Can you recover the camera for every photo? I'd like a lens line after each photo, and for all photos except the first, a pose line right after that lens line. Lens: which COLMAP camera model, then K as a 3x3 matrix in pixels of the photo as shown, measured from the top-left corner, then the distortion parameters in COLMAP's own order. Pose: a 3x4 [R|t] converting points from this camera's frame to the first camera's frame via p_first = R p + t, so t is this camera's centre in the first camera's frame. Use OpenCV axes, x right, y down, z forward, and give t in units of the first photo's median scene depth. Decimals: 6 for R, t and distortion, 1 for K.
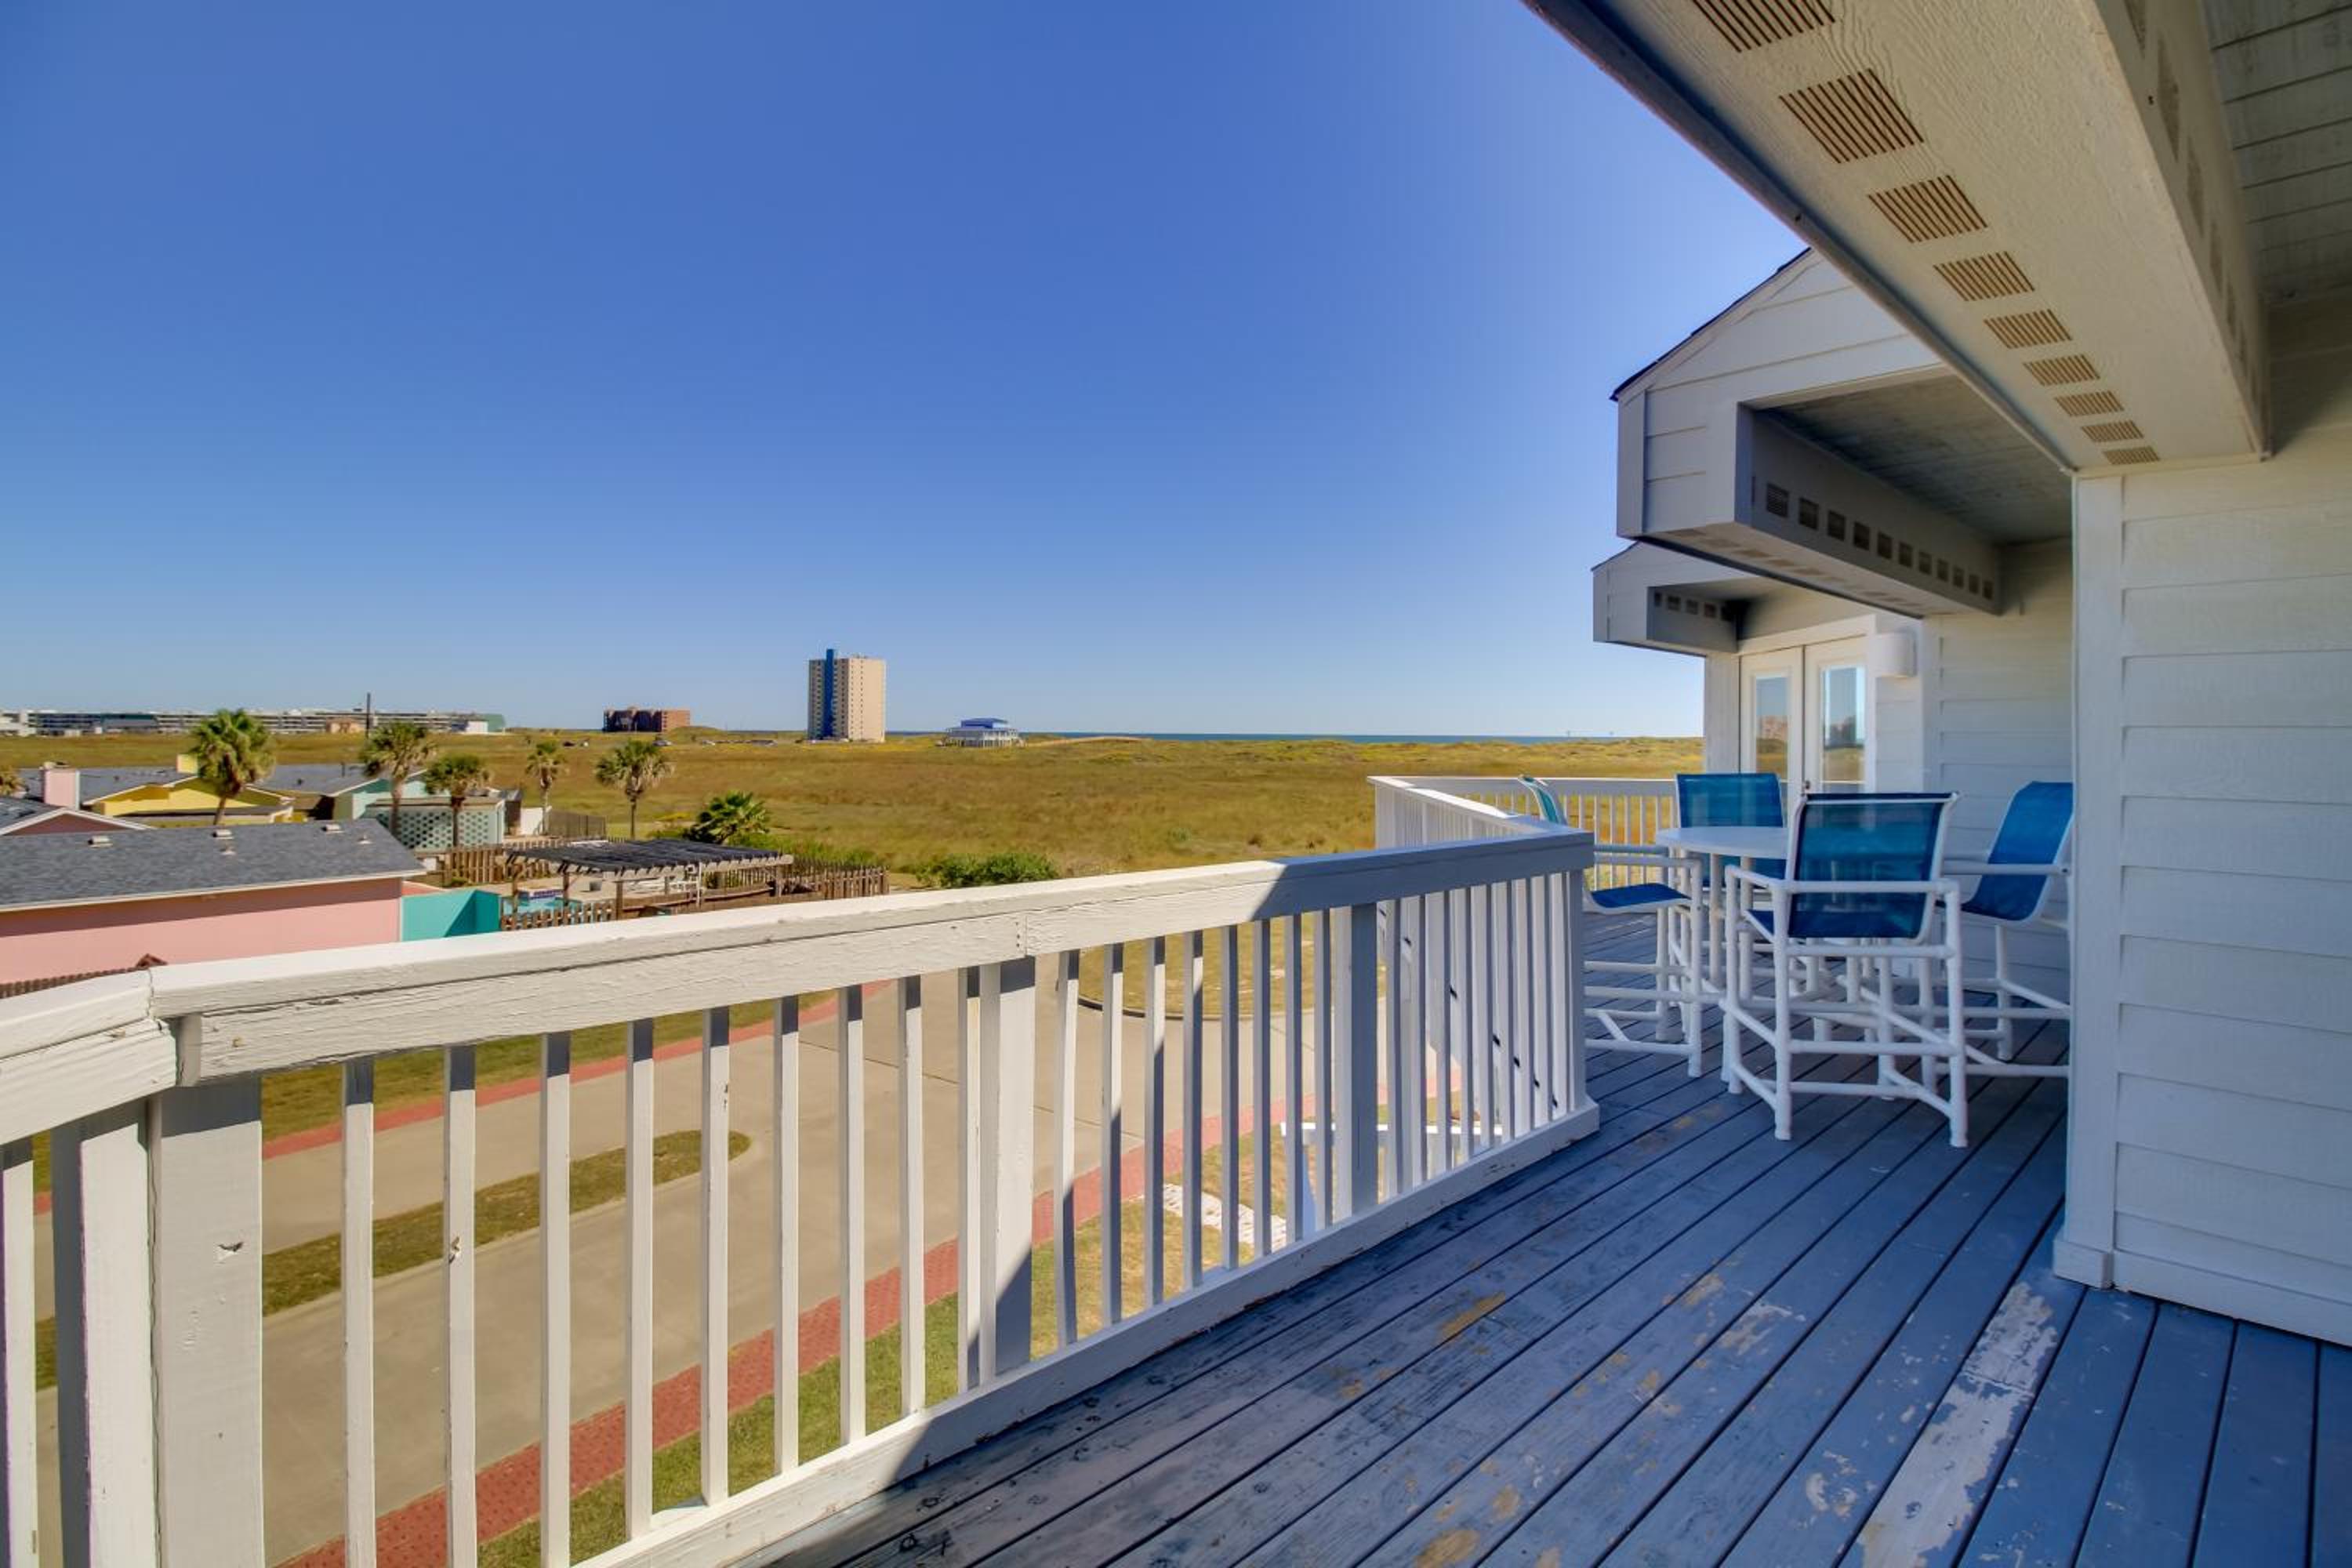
lens RADIAL K [[1162.6, 0, 1175.6], [0, 1162.6, 741.0], [0, 0, 1]] dist [0.000298, -0.000187]
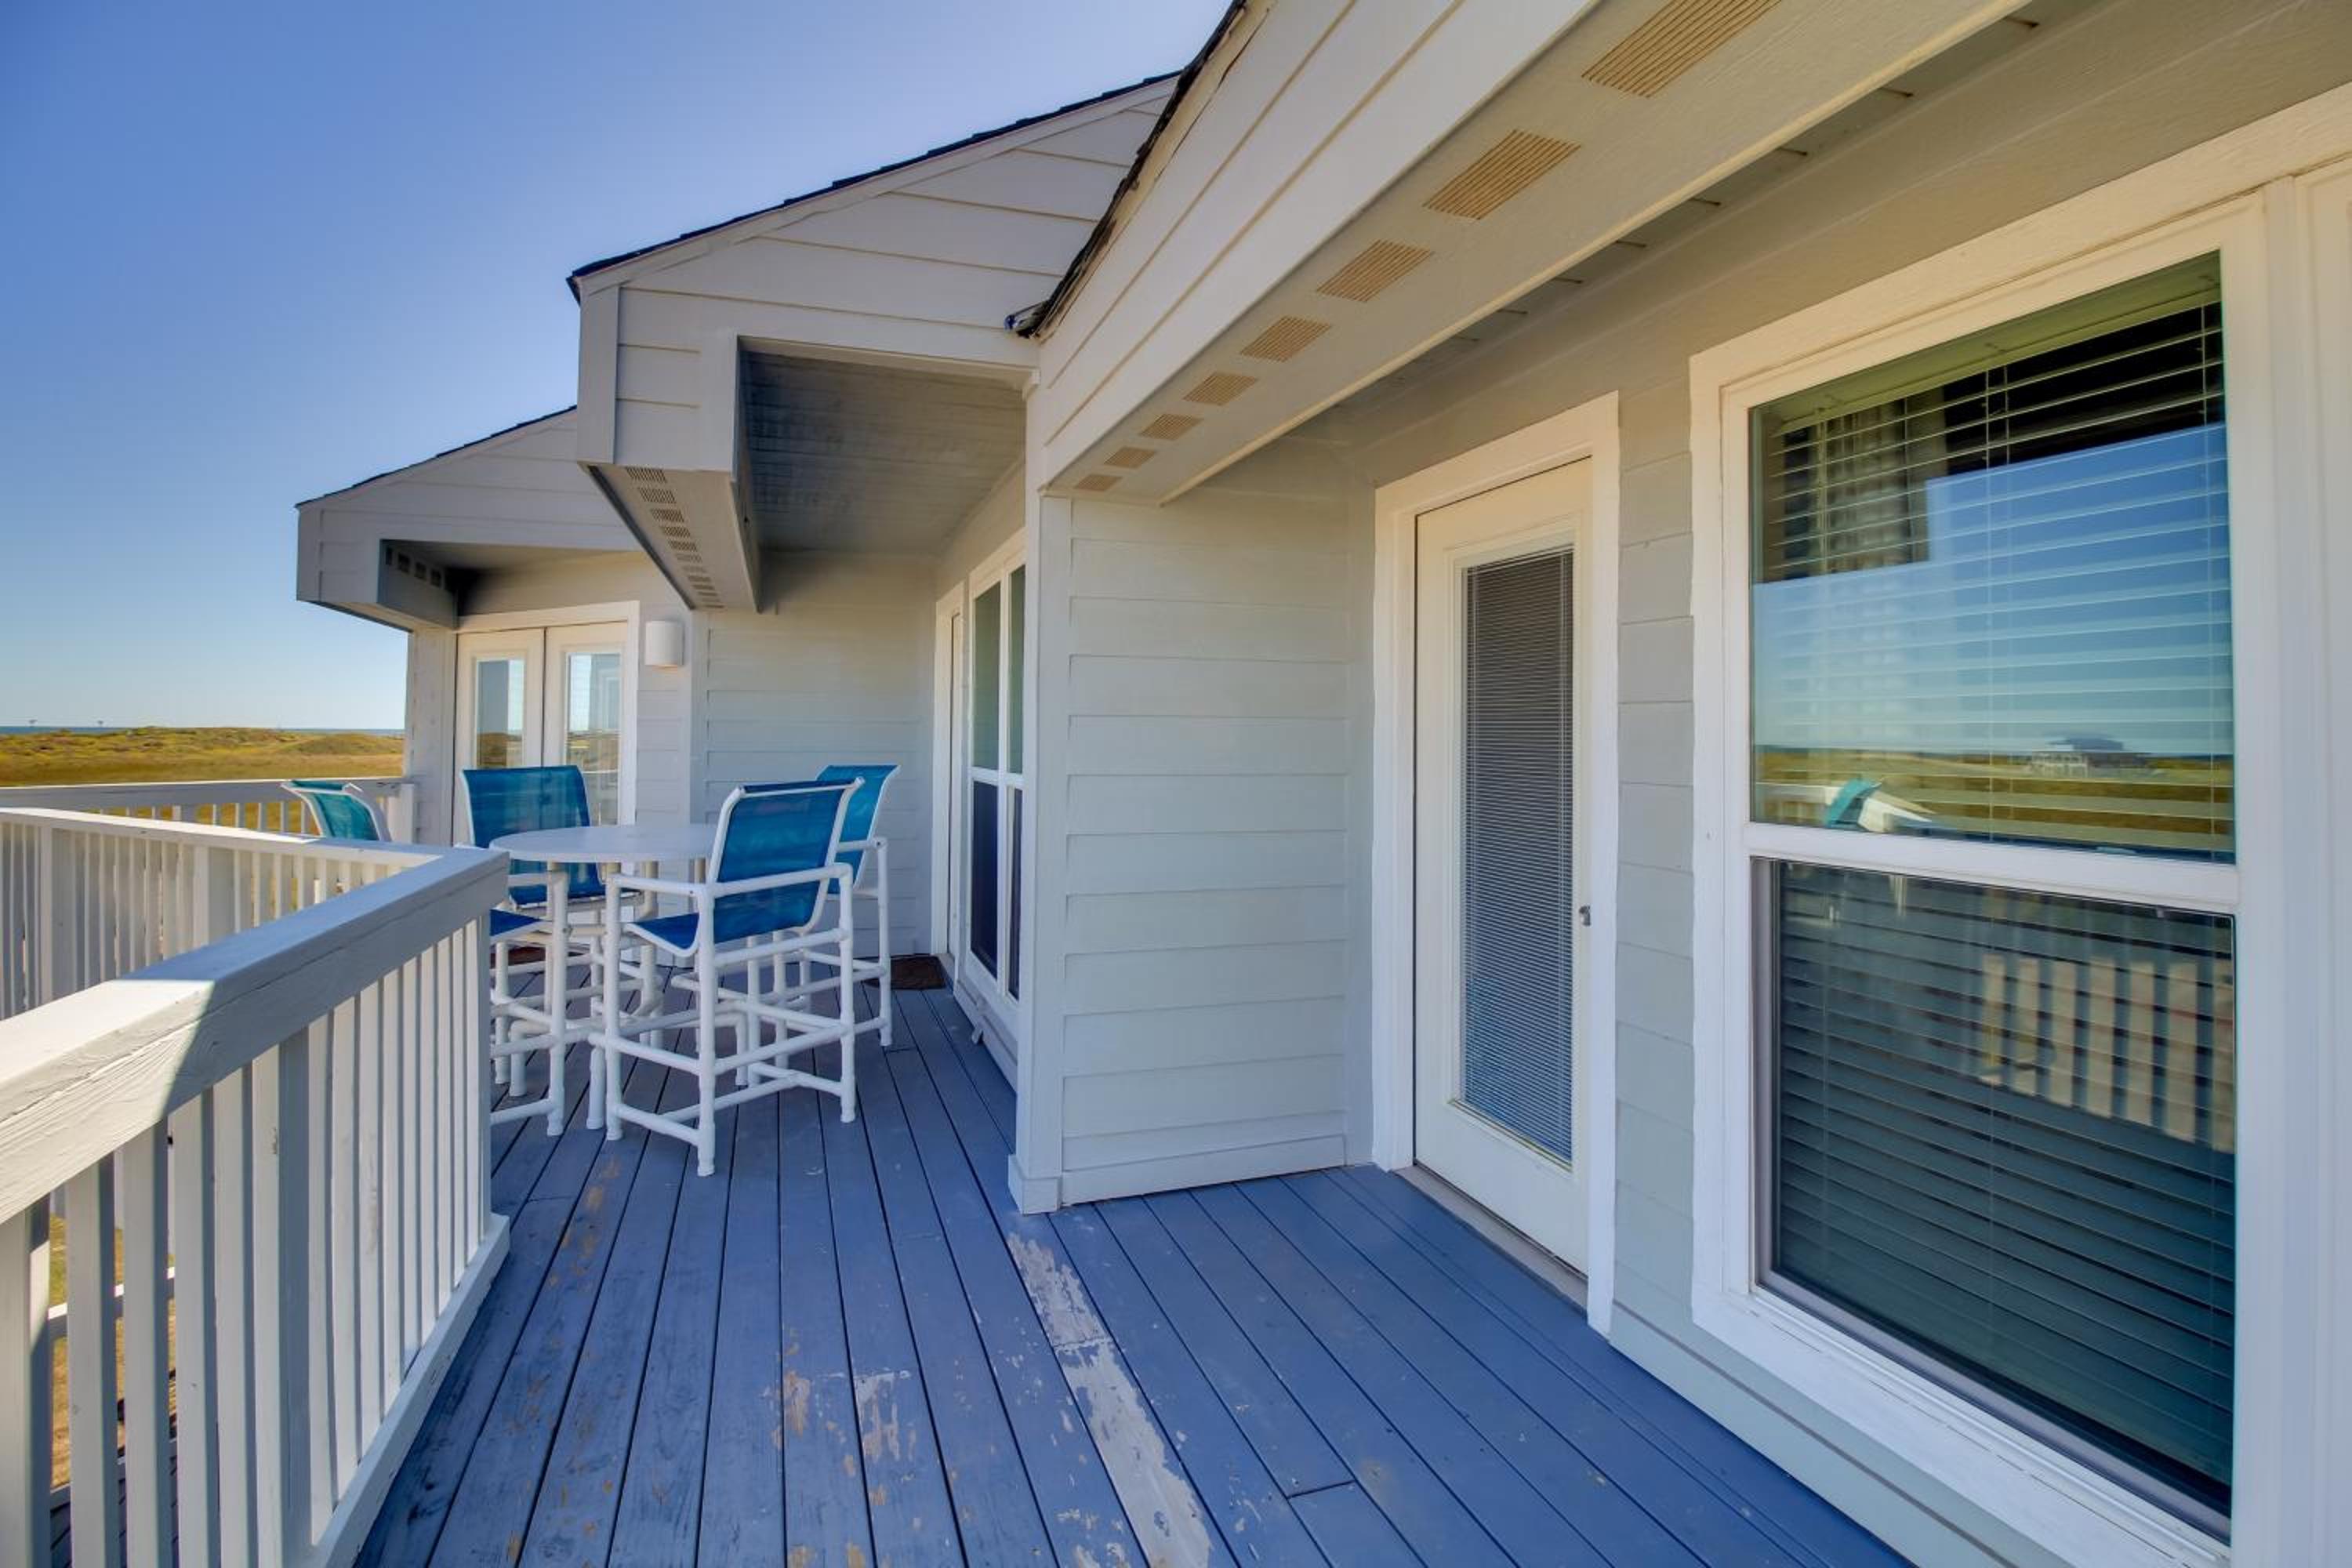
lens RADIAL K [[1128.5, 0, 1174.7], [0, 1128.5, 718.8], [0, 0, 1]] dist [0.001064, -0.007236]
pose [[0.428460, 0.008241, 0.903523, -0.118898], [0.001522, 0.999950, -0.009842, 0.001378], [-0.903559, 0.005593, 0.428426, 0.327722]]
